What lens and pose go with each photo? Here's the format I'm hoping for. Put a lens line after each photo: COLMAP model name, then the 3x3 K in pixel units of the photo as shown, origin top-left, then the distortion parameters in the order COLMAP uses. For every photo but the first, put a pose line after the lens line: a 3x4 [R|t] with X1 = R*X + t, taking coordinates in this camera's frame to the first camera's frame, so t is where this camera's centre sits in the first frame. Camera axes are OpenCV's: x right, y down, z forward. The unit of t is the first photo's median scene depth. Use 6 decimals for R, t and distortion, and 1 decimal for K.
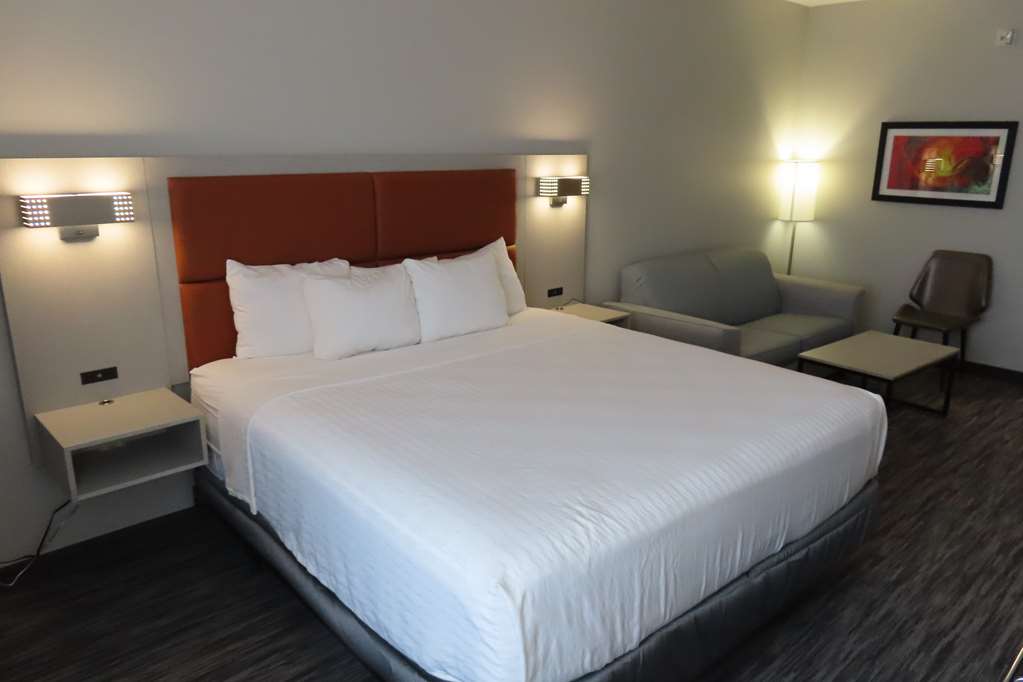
lens RADIAL K [[727.6, 0, 511.5], [0, 727.6, 341.0], [0, 0, 1]] dist [-0.089126, -0.004638]
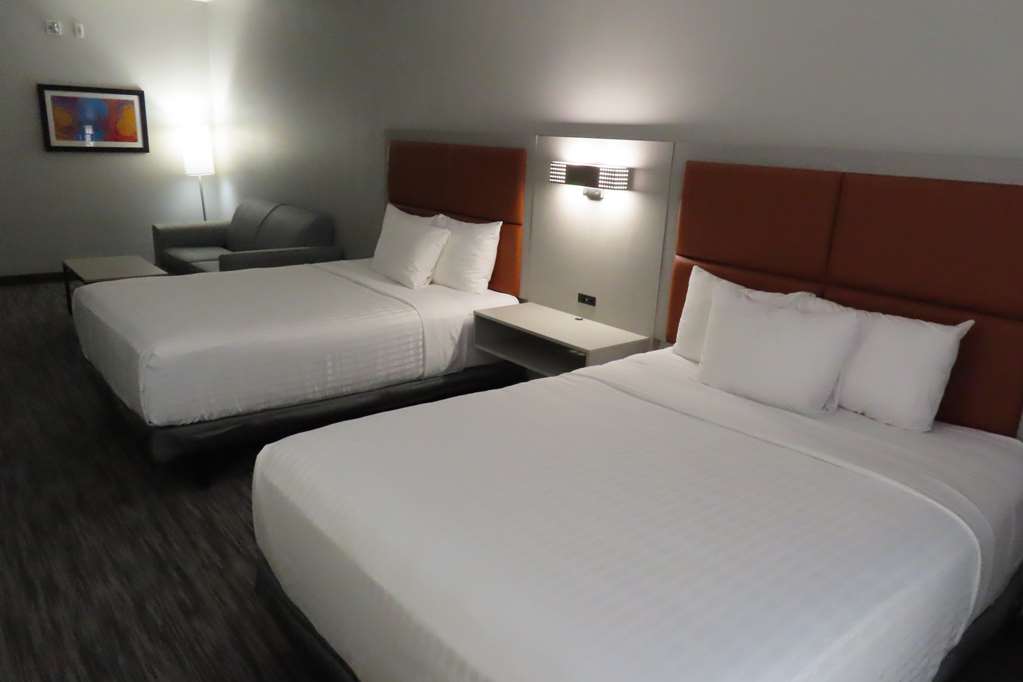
lens RADIAL K [[745.2, 0, 511.5], [0, 745.2, 341.0], [0, 0, 1]] dist [-0.085338, 0.003242]
pose [[-0.021708, 0.253988, -0.966964, 0.866691], [-0.285176, 0.925437, 0.249482, -0.203921], [0.958229, 0.281171, 0.052341, 0.855424]]
